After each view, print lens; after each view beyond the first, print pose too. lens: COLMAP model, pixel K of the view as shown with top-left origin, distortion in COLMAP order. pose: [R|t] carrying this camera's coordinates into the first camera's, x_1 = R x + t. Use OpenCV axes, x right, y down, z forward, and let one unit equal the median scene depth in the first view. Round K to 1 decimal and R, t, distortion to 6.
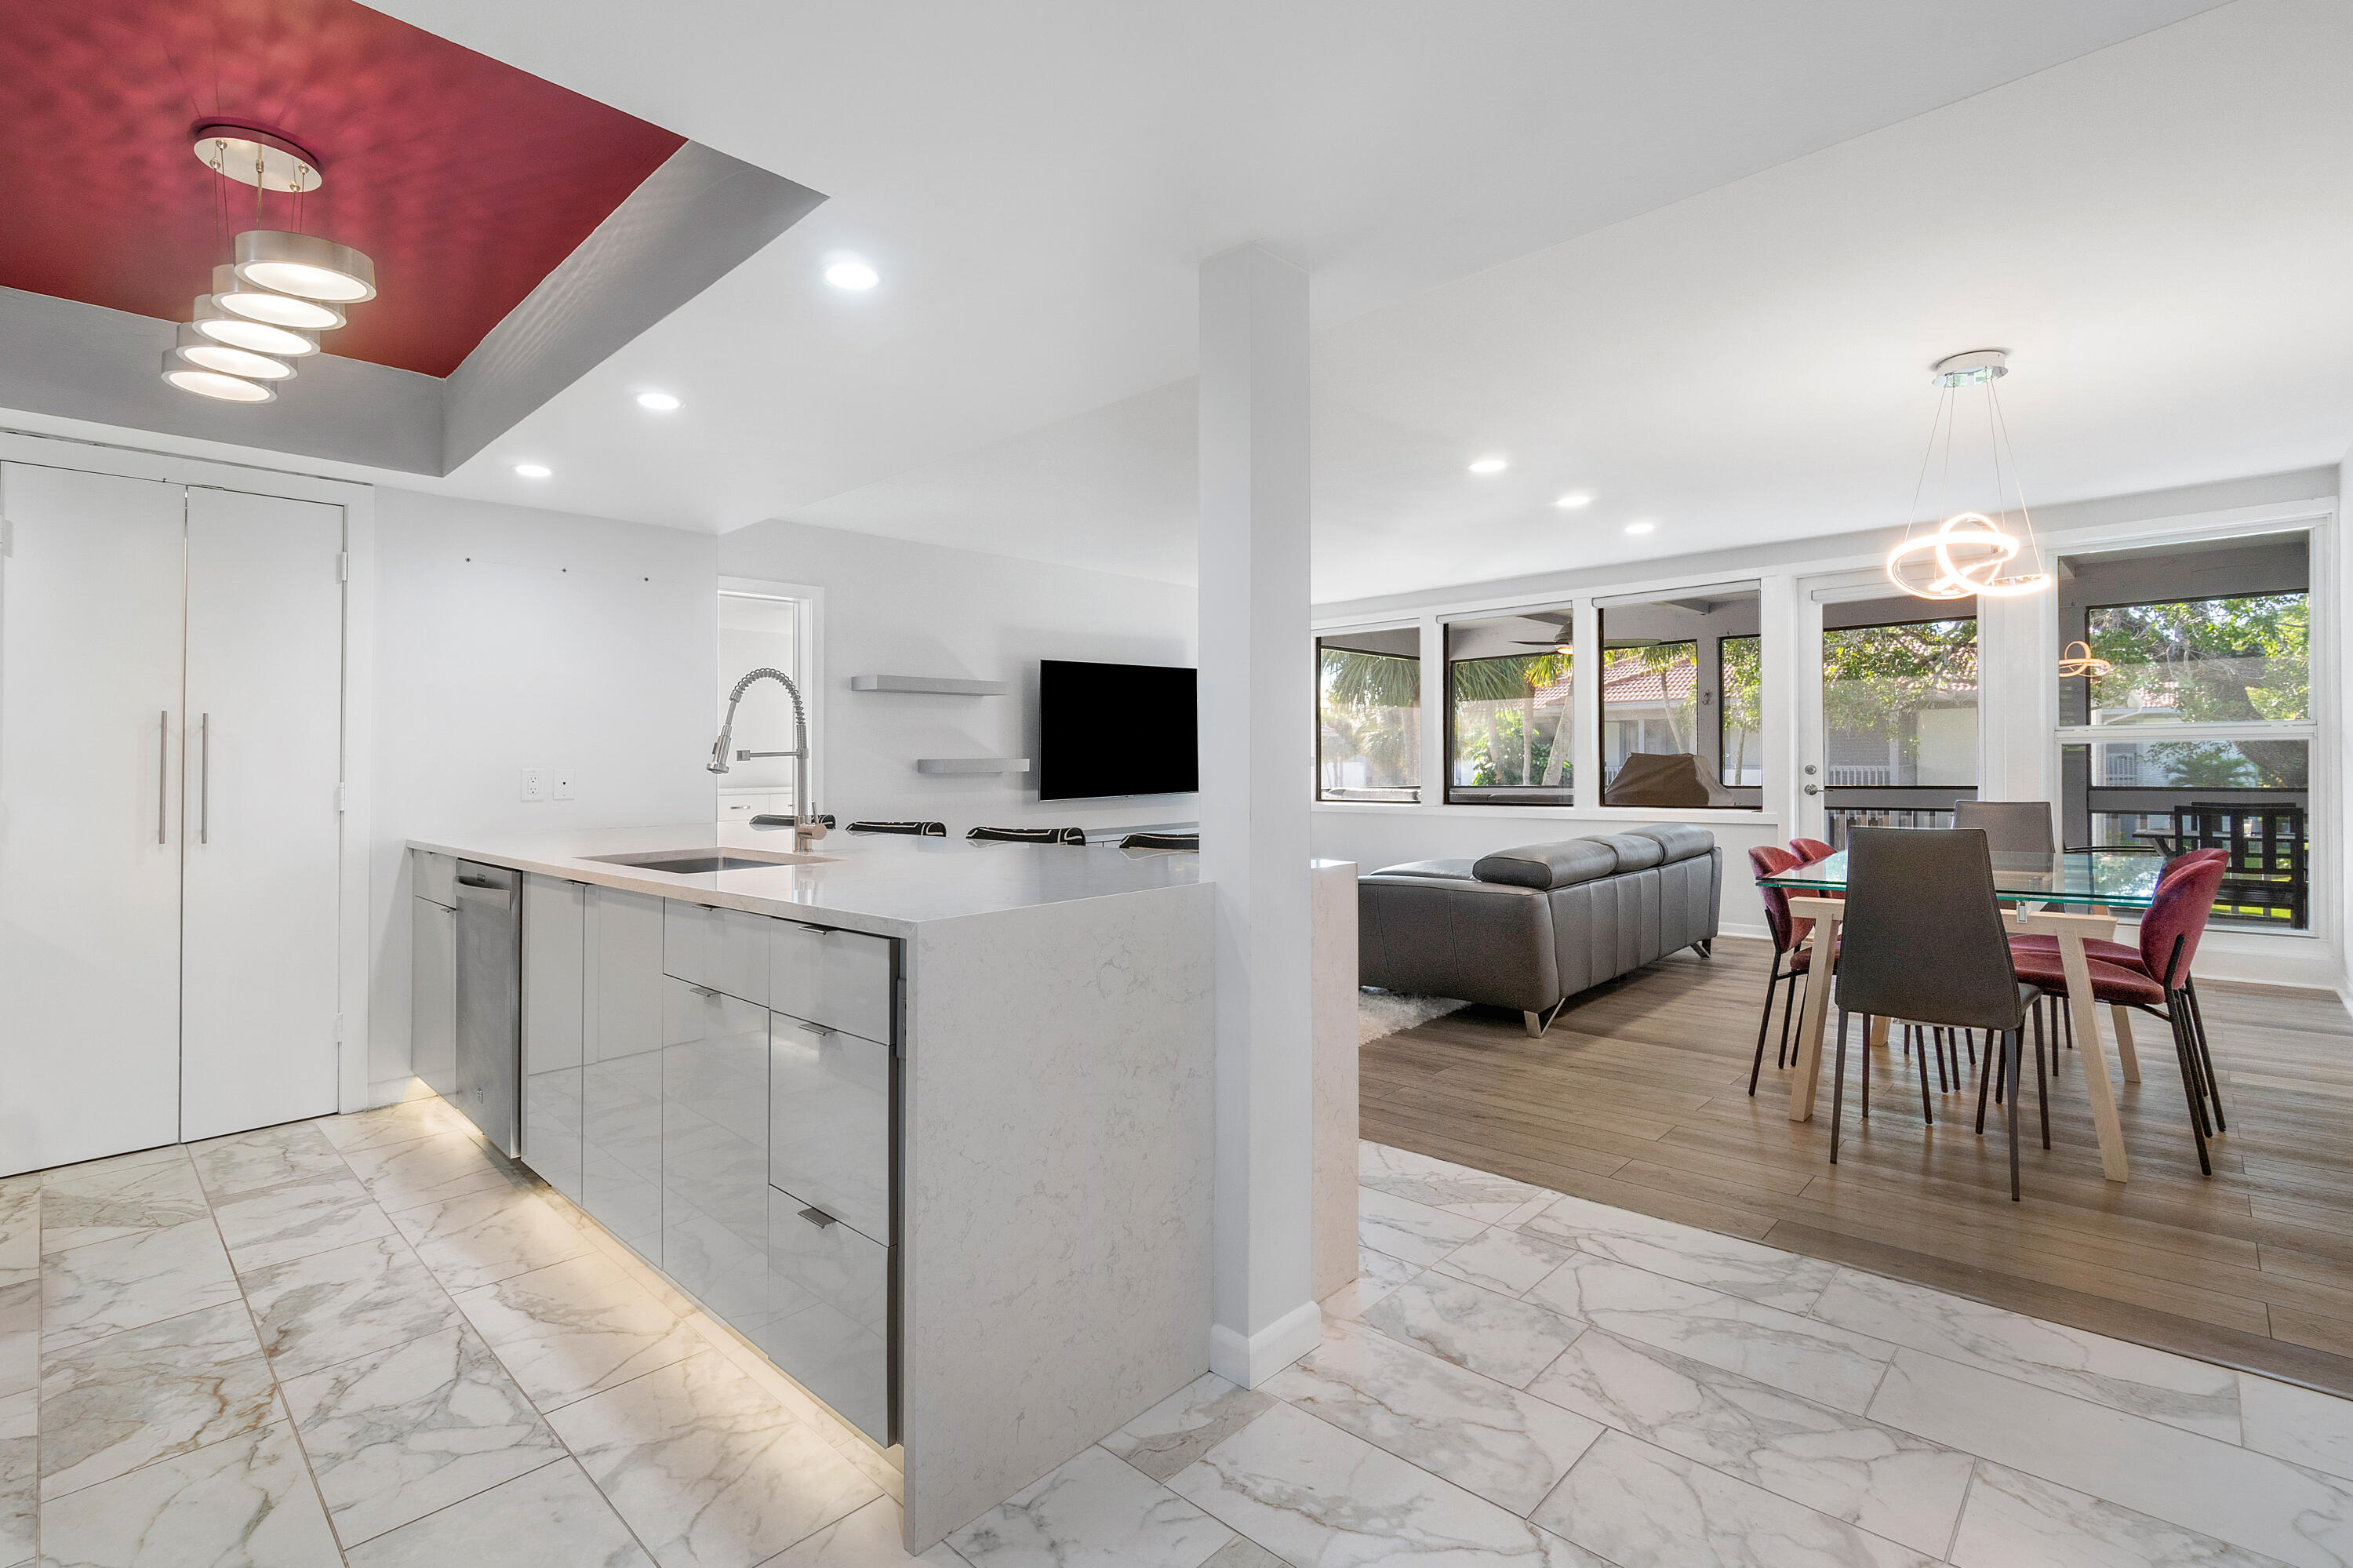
lens RADIAL K [[1073.8, 0, 1142.6], [0, 1073.8, 750.7], [0, 0, 1]] dist [0.000780, 0.000019]
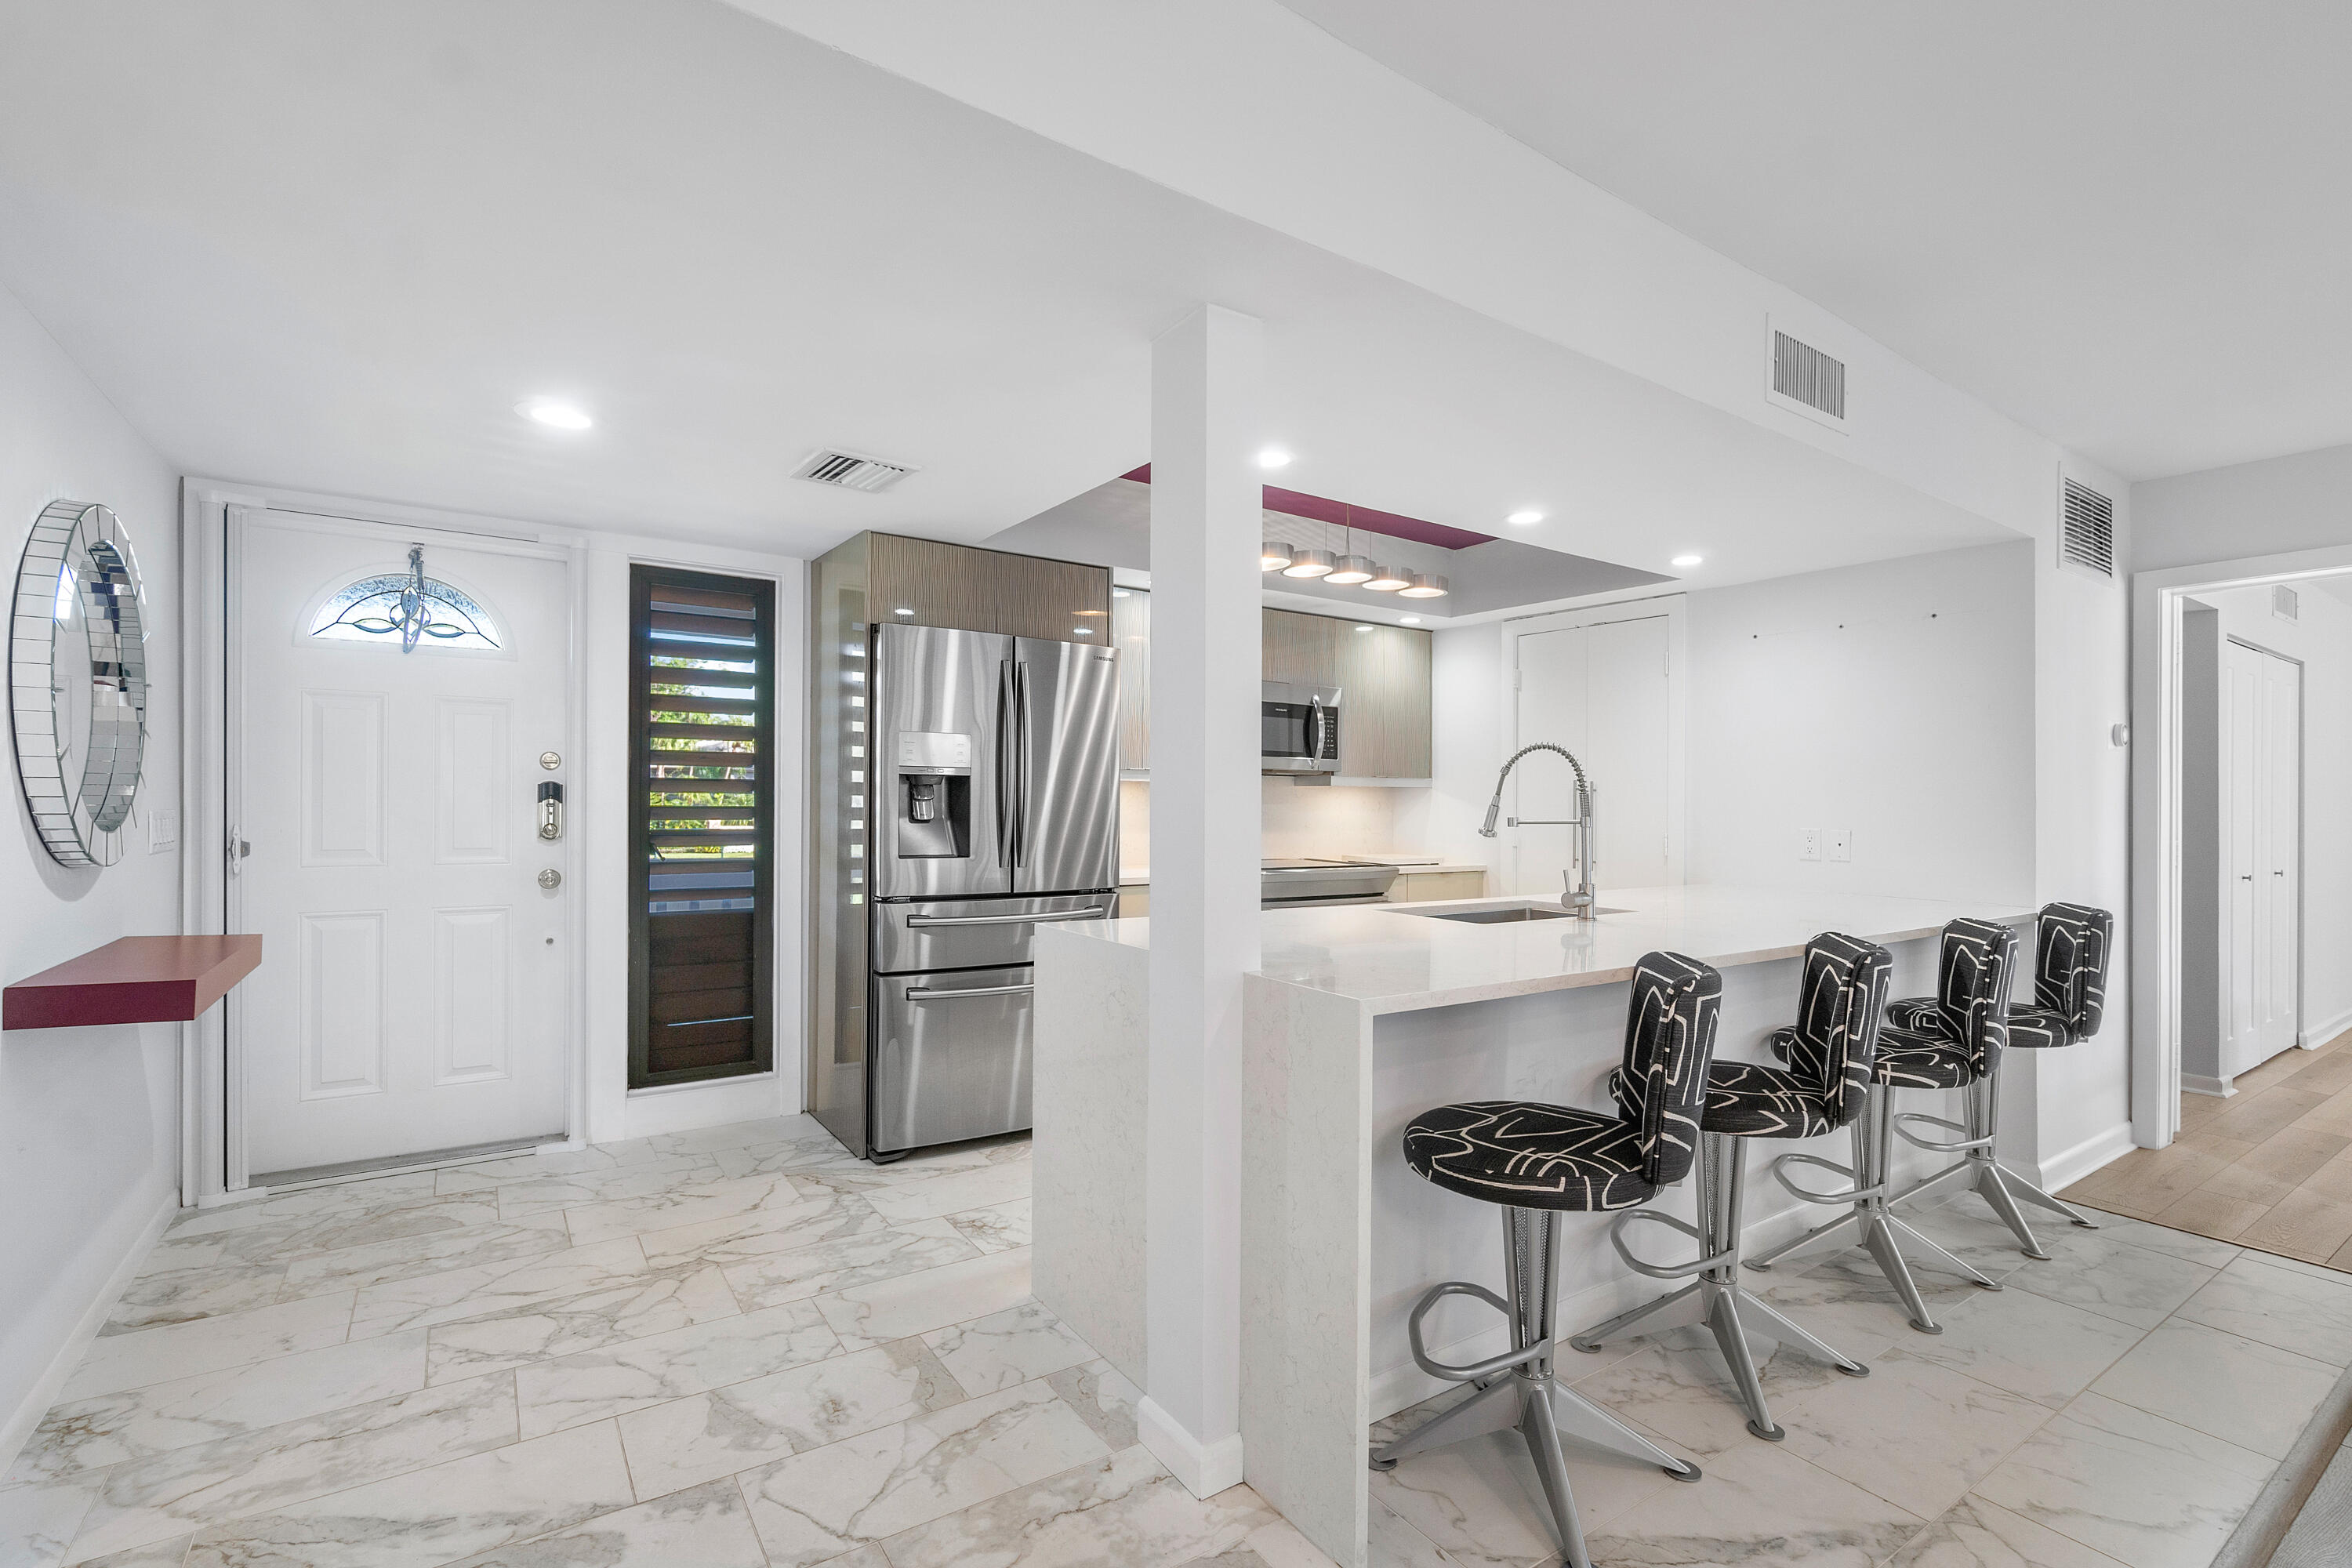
lens RADIAL K [[1071.7, 0, 1176.0], [0, 1071.7, 784.0], [0, 0, 1]] dist [-0.001888, -0.000259]
pose [[-0.202649, -0.003040, -0.979247, 0.412198], [-0.000930, 0.999995, -0.002912, -0.016531], [0.979251, 0.000321, -0.202650, 0.457570]]
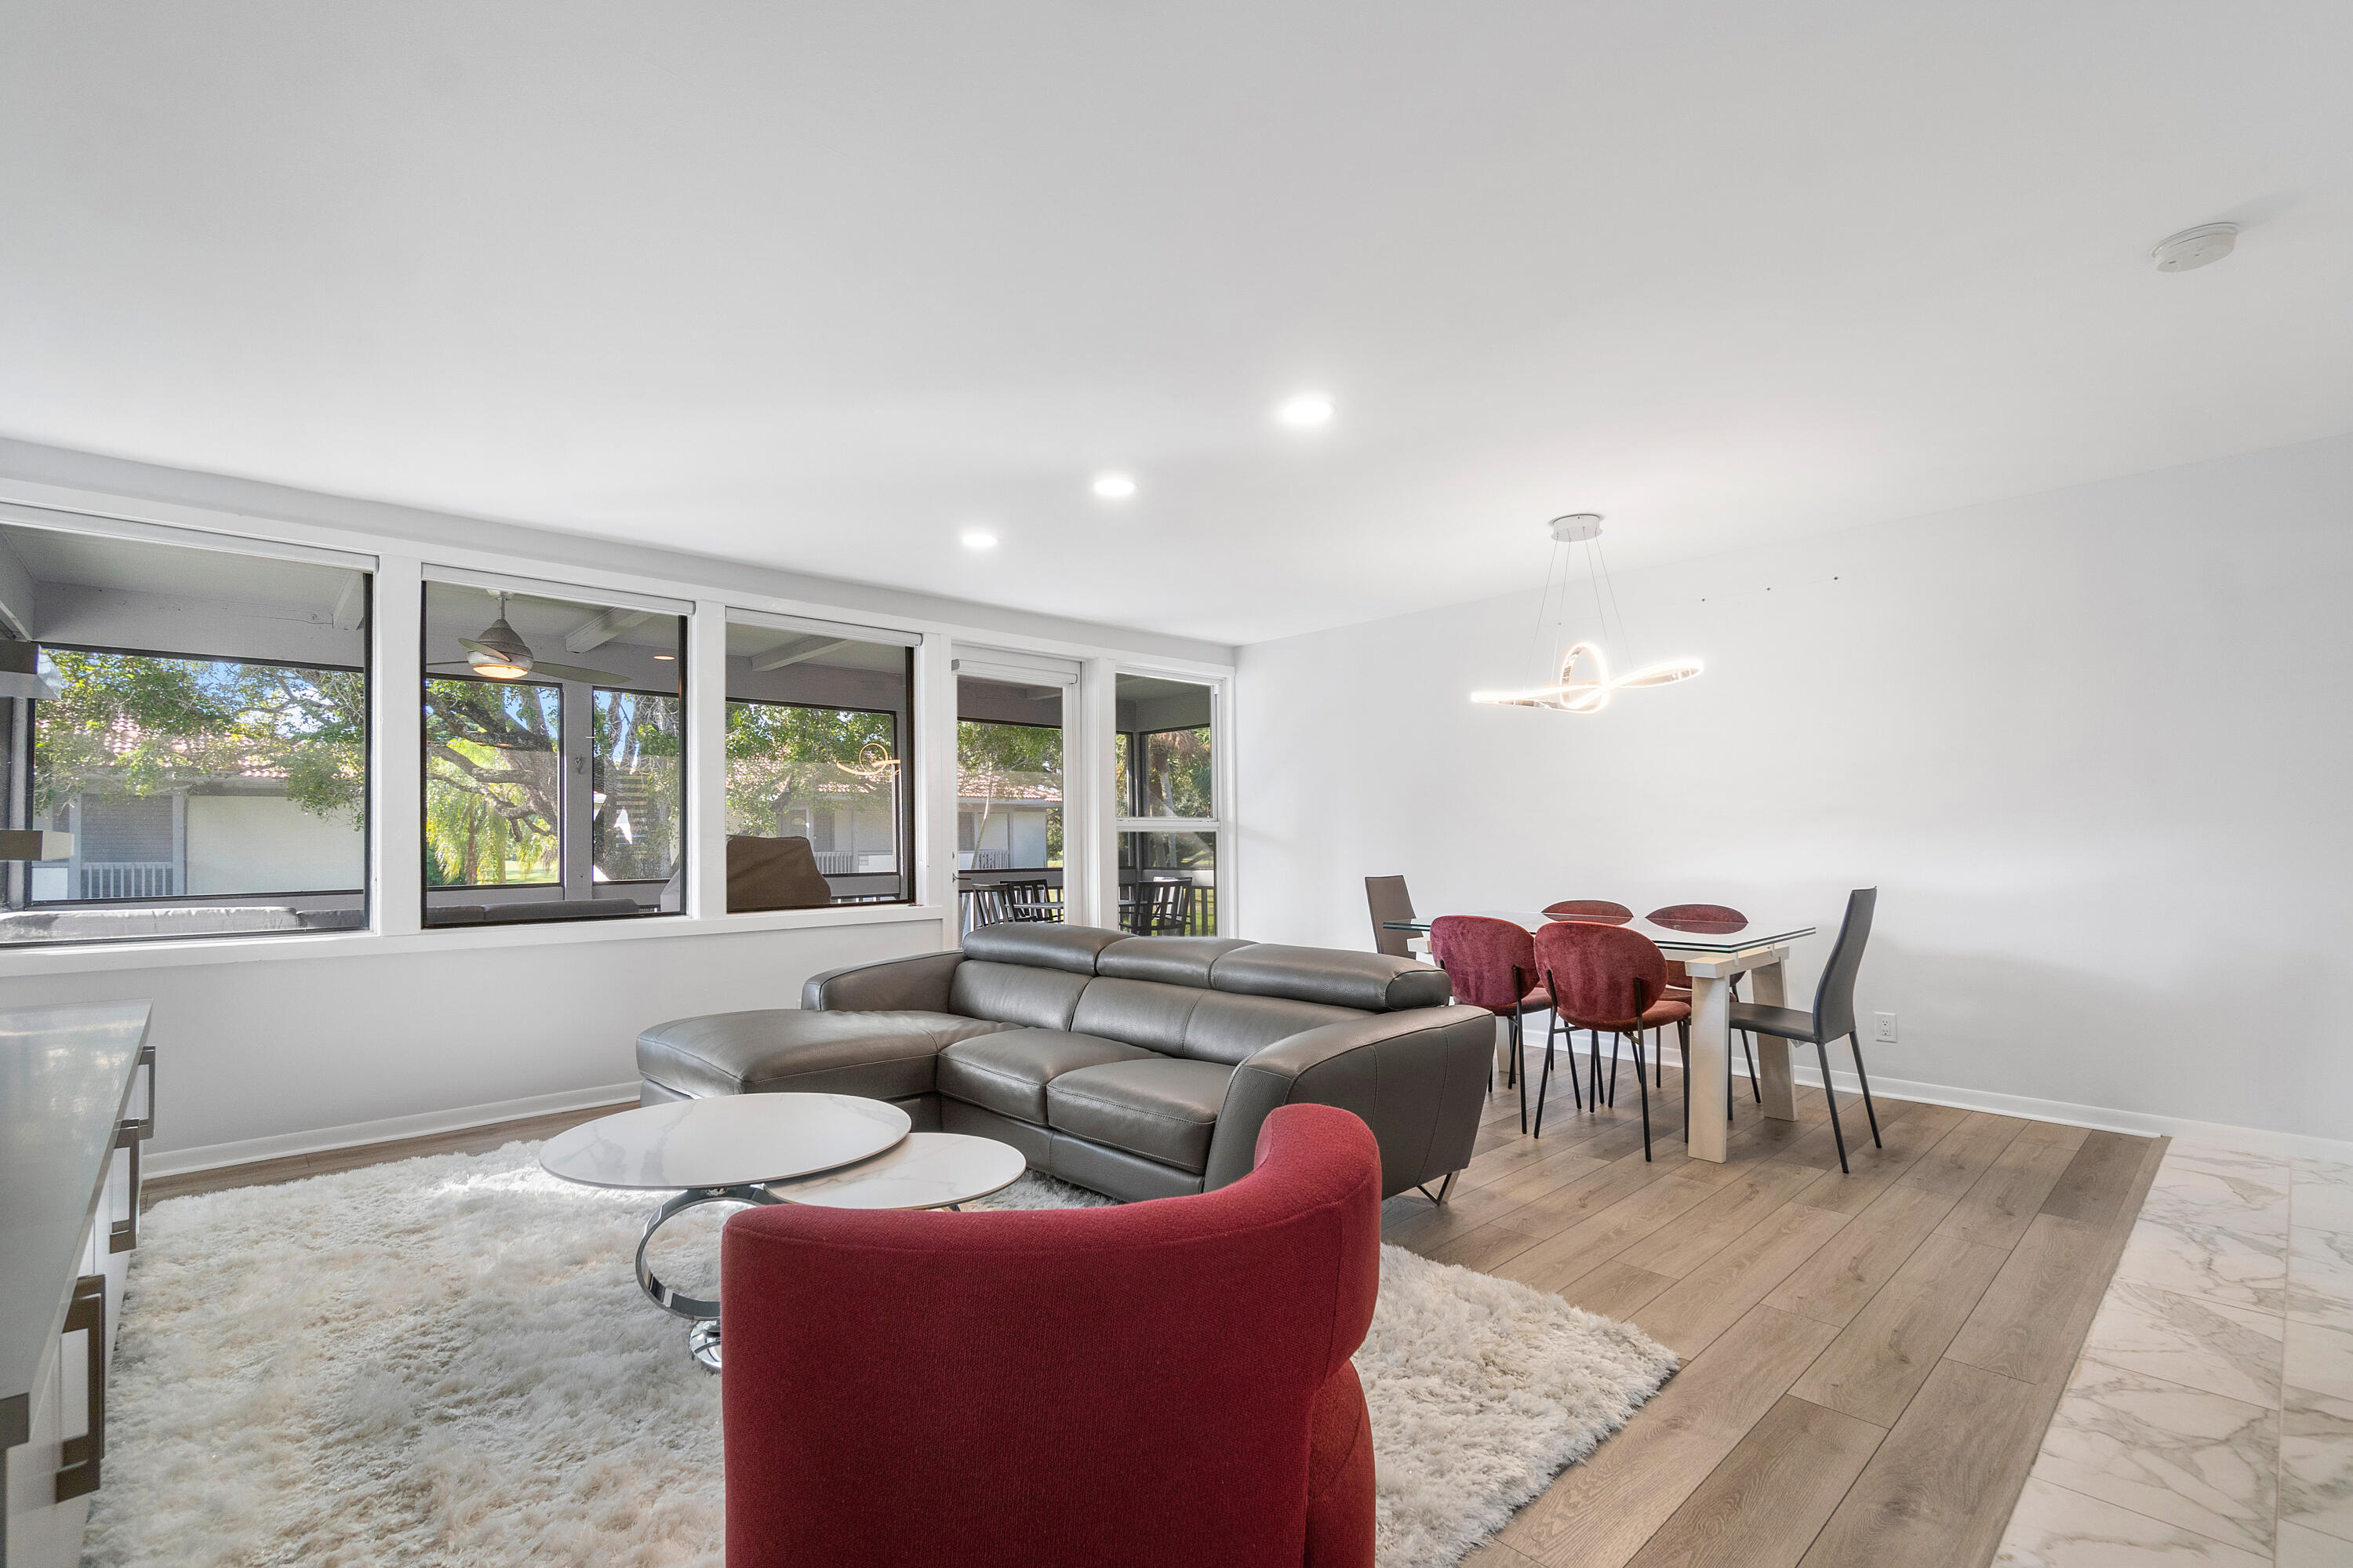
lens RADIAL K [[1059.3, 0, 1173.5], [0, 1059.3, 849.2], [0, 0, 1]] dist [0.000527, 0.001029]
pose [[0.043184, 0.001221, 0.999066, -0.326001], [-0.006481, 0.999979, -0.000942, 0.014401], [-0.999046, -0.006434, 0.043191, 0.956808]]
